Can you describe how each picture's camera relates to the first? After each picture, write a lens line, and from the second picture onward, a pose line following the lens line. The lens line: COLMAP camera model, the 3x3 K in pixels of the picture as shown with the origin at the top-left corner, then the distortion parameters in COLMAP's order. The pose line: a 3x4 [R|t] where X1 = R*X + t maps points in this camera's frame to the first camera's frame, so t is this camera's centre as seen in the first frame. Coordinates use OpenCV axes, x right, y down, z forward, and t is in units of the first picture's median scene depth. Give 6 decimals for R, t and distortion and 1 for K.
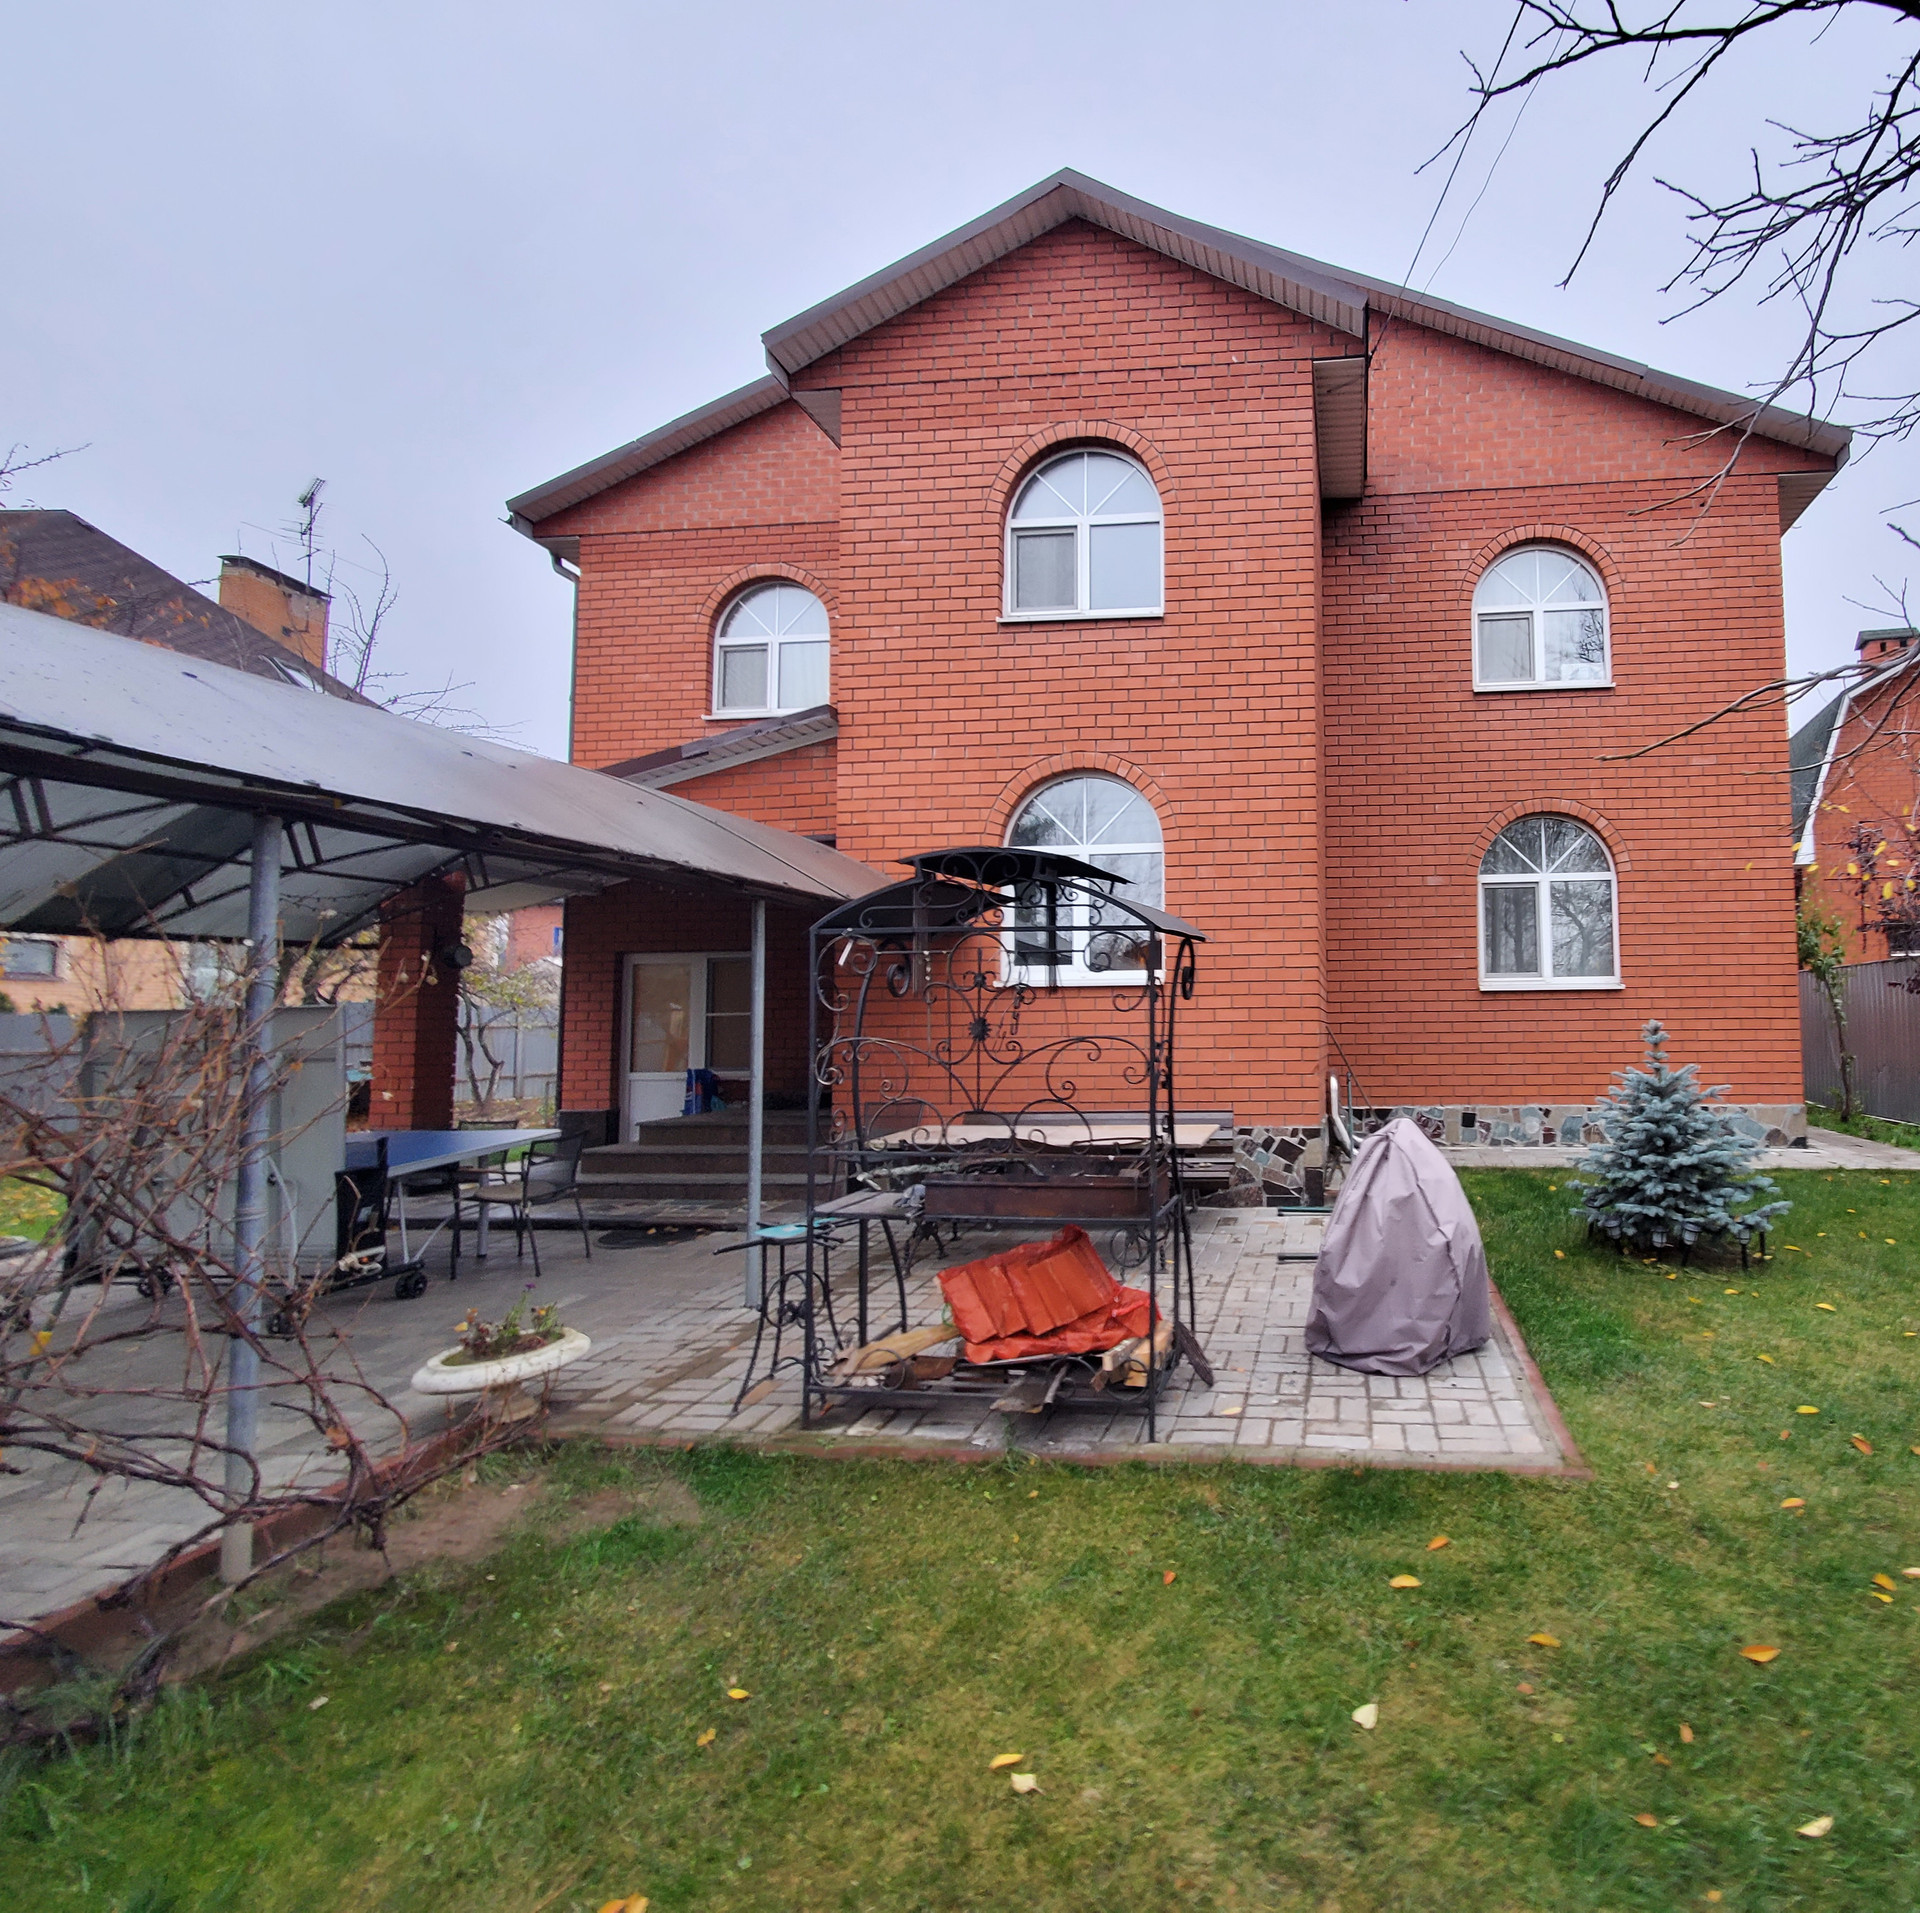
lens RADIAL K [[1277.3, 0, 960.0], [0, 1277.3, 956.5], [0, 0, 1]] dist [-0.000729, 0.000574]
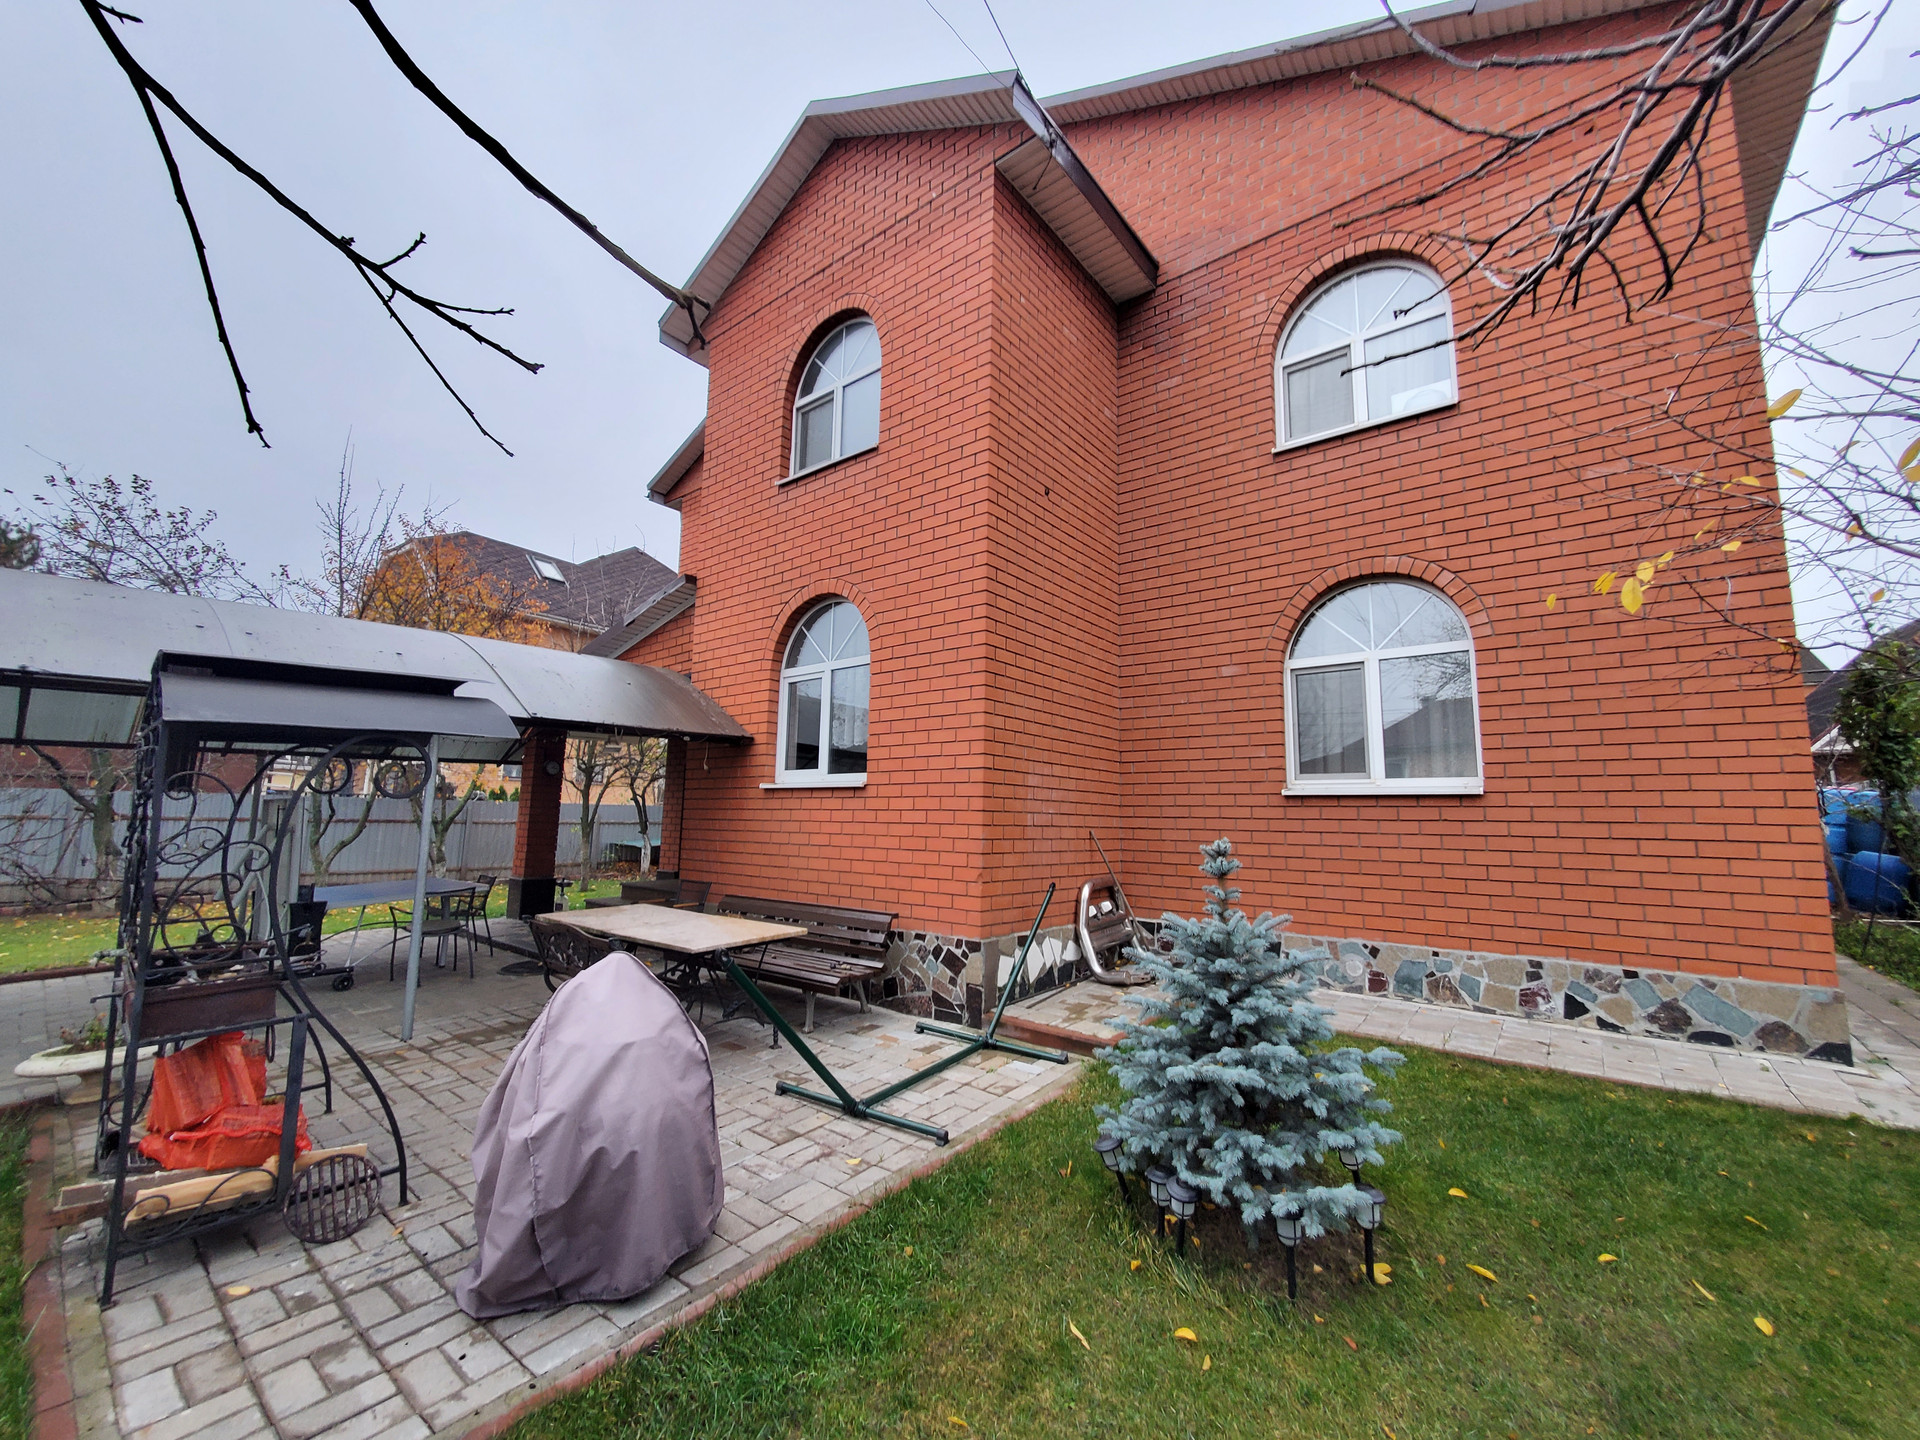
lens RADIAL K [[764.2, 0, 960.0], [0, 764.2, 720.0], [0, 0, 1]] dist [0.007939, -0.006339]
pose [[0.833225, -0.046820, -0.550948, 0.518693], [0.007843, 0.997309, -0.072891, 0.012885], [0.552878, 0.056414, 0.831350, 0.465432]]
